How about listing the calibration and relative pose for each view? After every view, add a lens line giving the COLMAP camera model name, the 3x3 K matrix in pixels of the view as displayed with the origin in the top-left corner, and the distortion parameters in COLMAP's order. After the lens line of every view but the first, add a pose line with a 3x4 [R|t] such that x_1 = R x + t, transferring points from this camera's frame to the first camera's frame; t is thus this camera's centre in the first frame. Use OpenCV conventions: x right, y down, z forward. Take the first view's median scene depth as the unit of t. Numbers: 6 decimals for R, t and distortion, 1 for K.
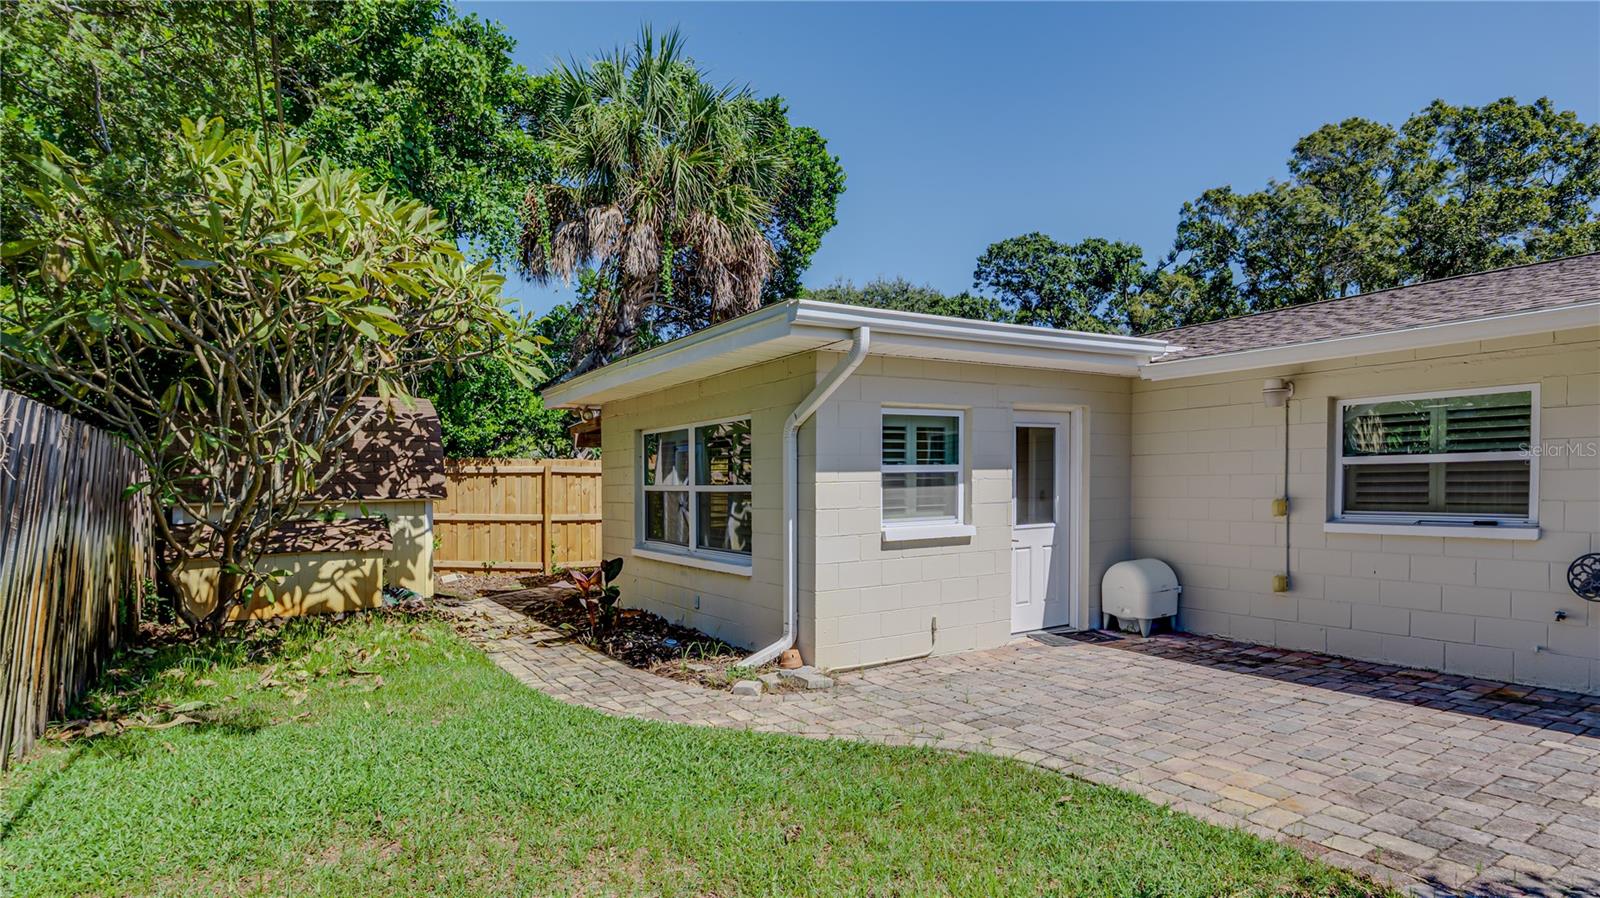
lens RADIAL K [[842.5, 0, 801.9], [0, 842.5, 450.4], [0, 0, 1]] dist [-0.006173, -0.001510]
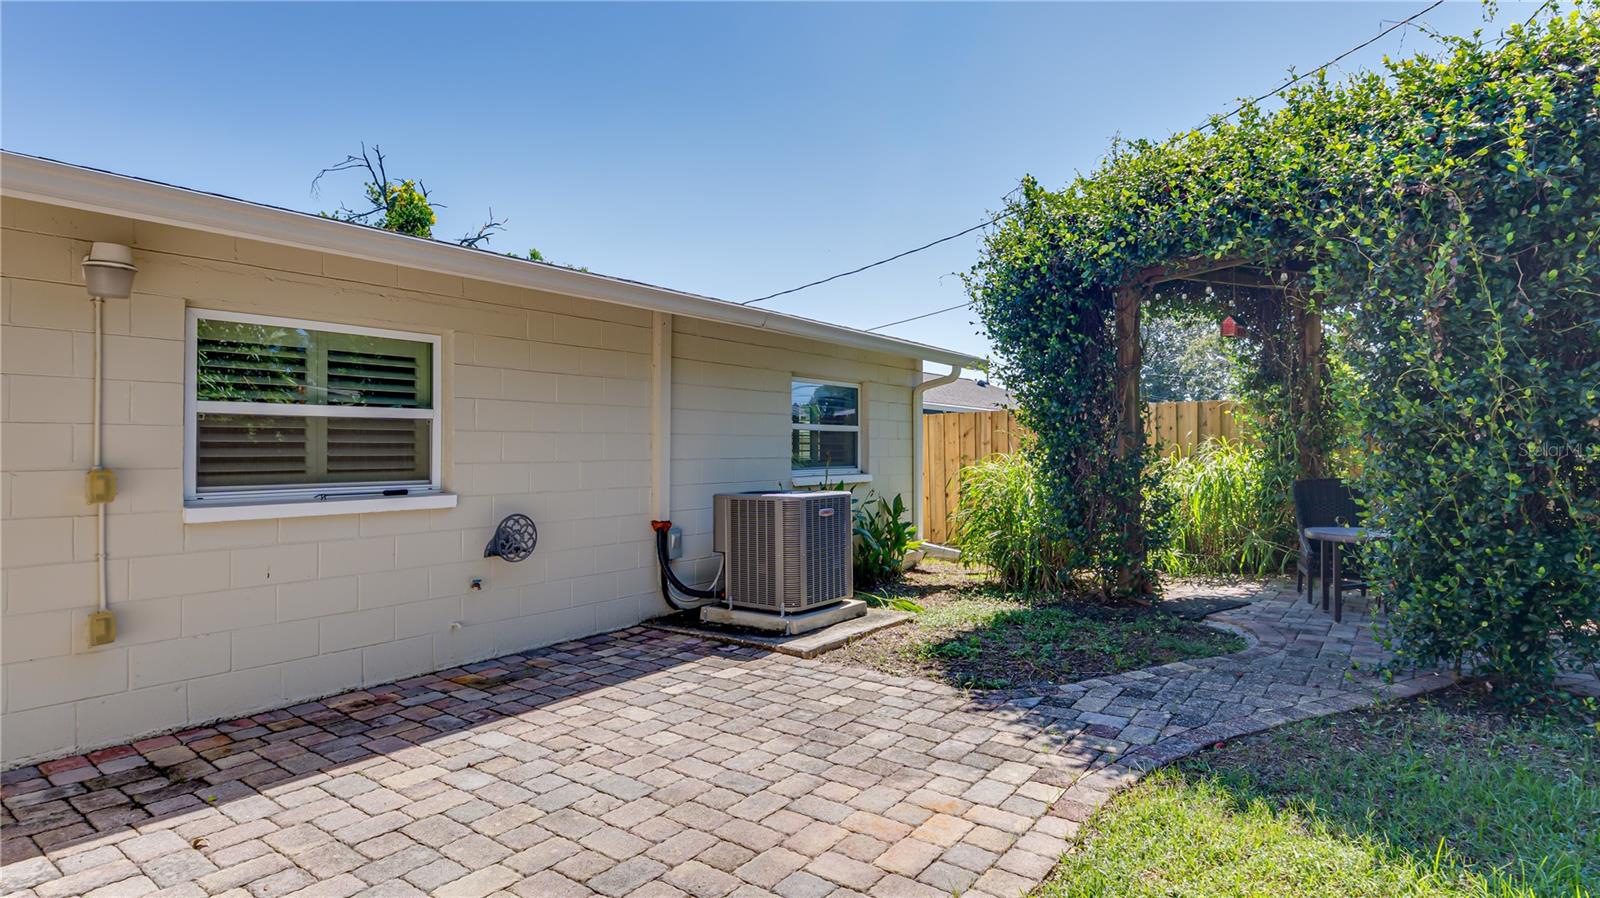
lens RADIAL K [[842.5, 0, 806.6], [0, 842.5, 443.4], [0, 0, 1]] dist [-0.006173, -0.001510]
pose [[-0.352756, 0.019913, 0.935503, -0.111773], [-0.026172, 0.999172, -0.031137, 0.054689], [-0.935349, -0.035468, -0.351943, 0.934075]]
